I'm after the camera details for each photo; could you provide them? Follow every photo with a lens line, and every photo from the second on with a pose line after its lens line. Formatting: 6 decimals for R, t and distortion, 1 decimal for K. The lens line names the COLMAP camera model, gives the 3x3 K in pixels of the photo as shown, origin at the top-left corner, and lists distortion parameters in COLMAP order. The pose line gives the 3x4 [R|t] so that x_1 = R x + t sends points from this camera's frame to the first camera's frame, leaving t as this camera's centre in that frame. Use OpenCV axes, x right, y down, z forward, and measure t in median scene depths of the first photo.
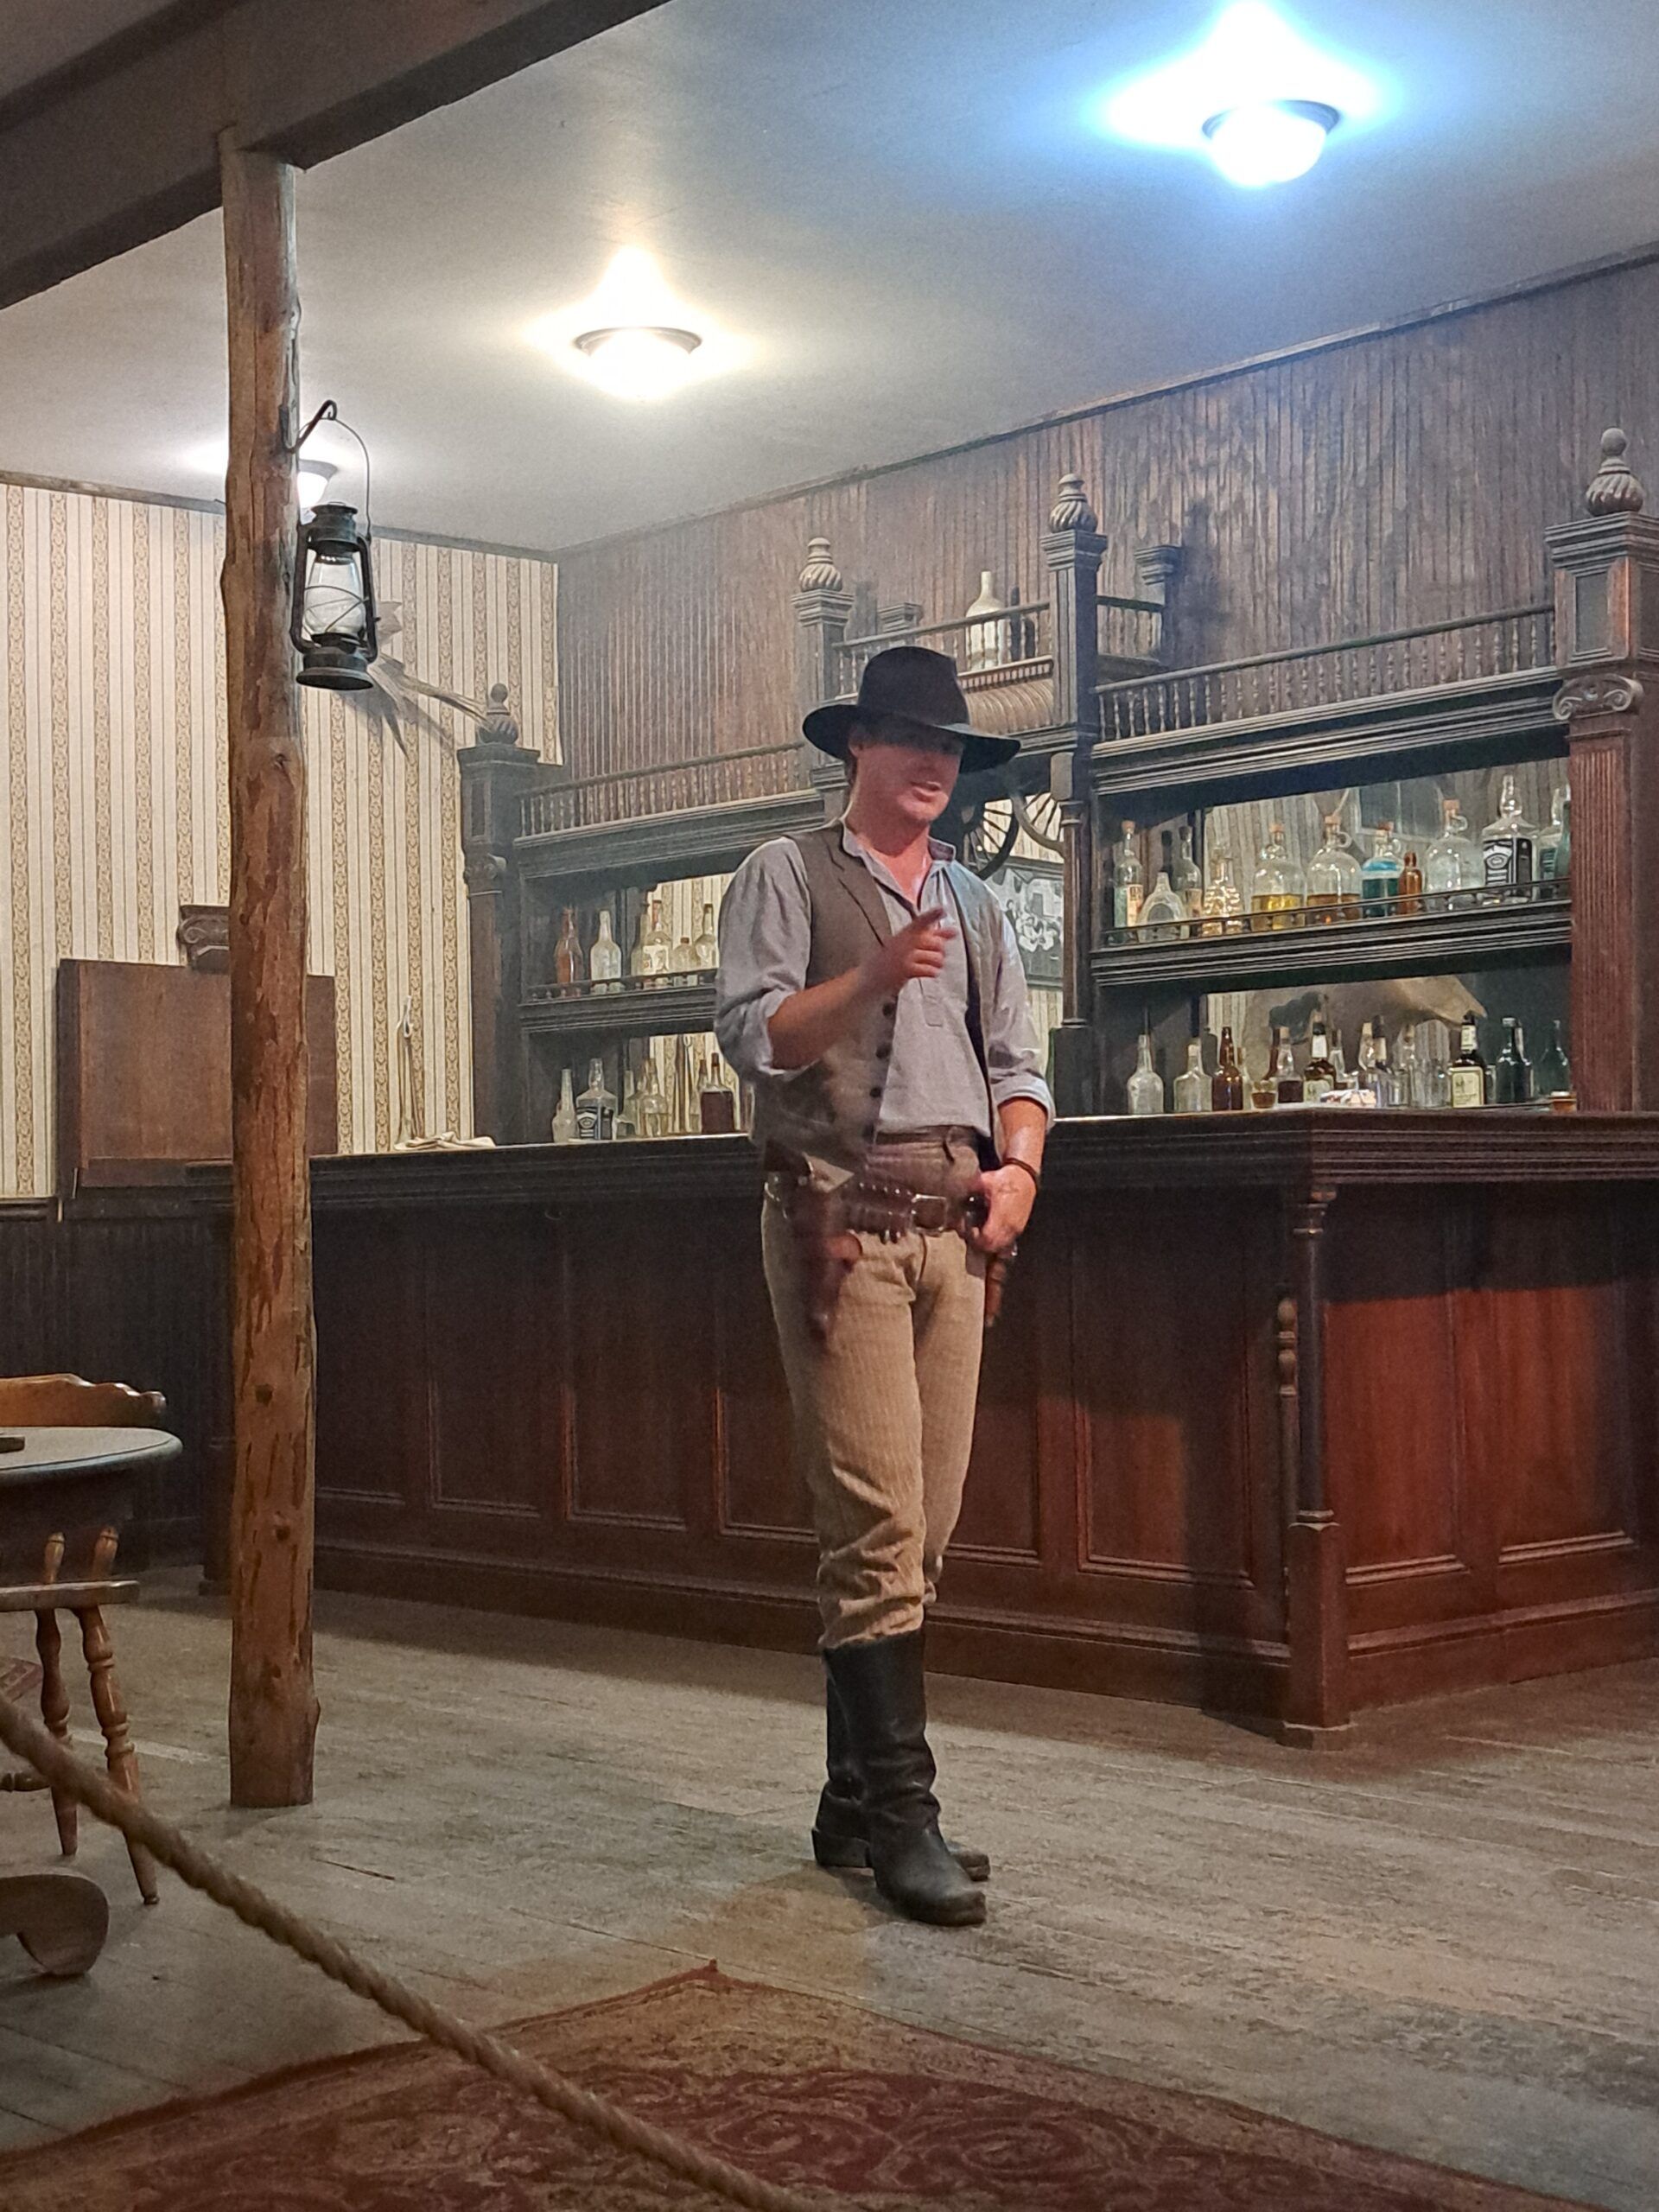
lens RADIAL K [[3150.1, 0, 847.7], [0, 3150.1, 1106.3], [0, 0, 1]] dist [0.253357, -1.248769]
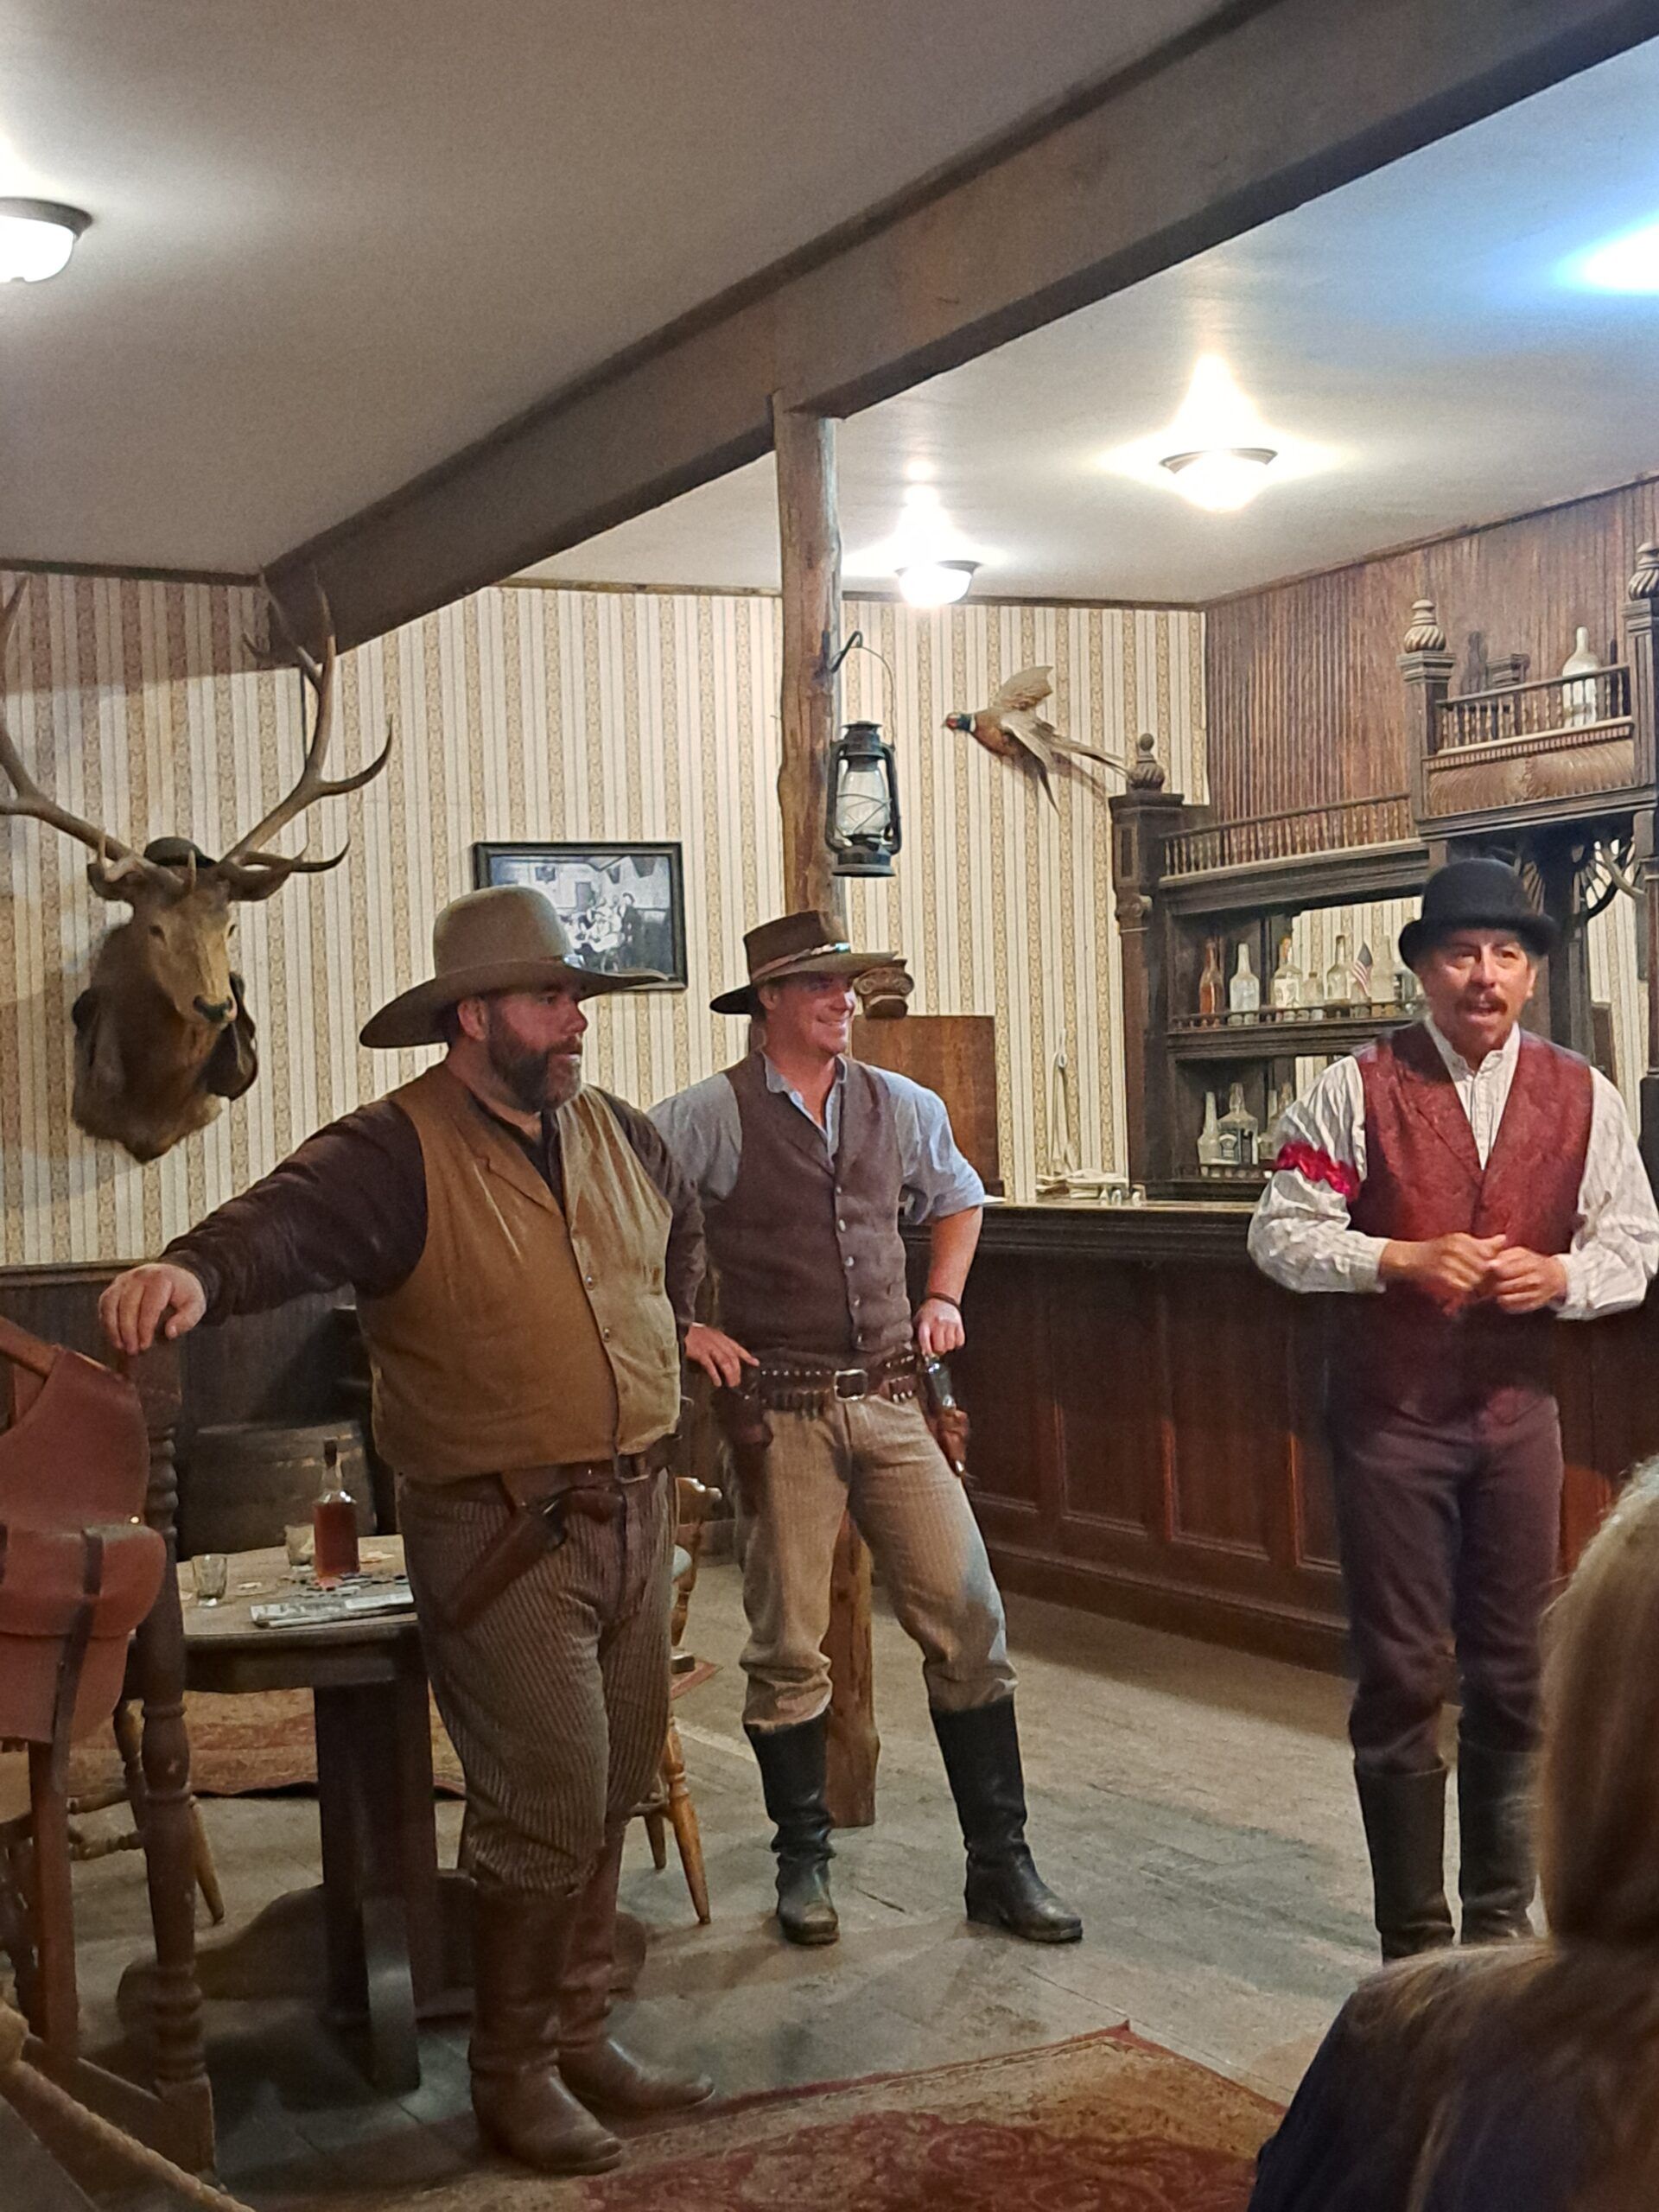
lens RADIAL K [[3150.1, 0, 847.7], [0, 3150.1, 1106.3], [0, 0, 1]] dist [0.253357, -1.248769]
pose [[0.962884, -0.012513, -0.269624, 0.097571], [0.024722, 0.998815, 0.041932, -0.065619], [0.268780, -0.047041, 0.962052, -0.082246]]
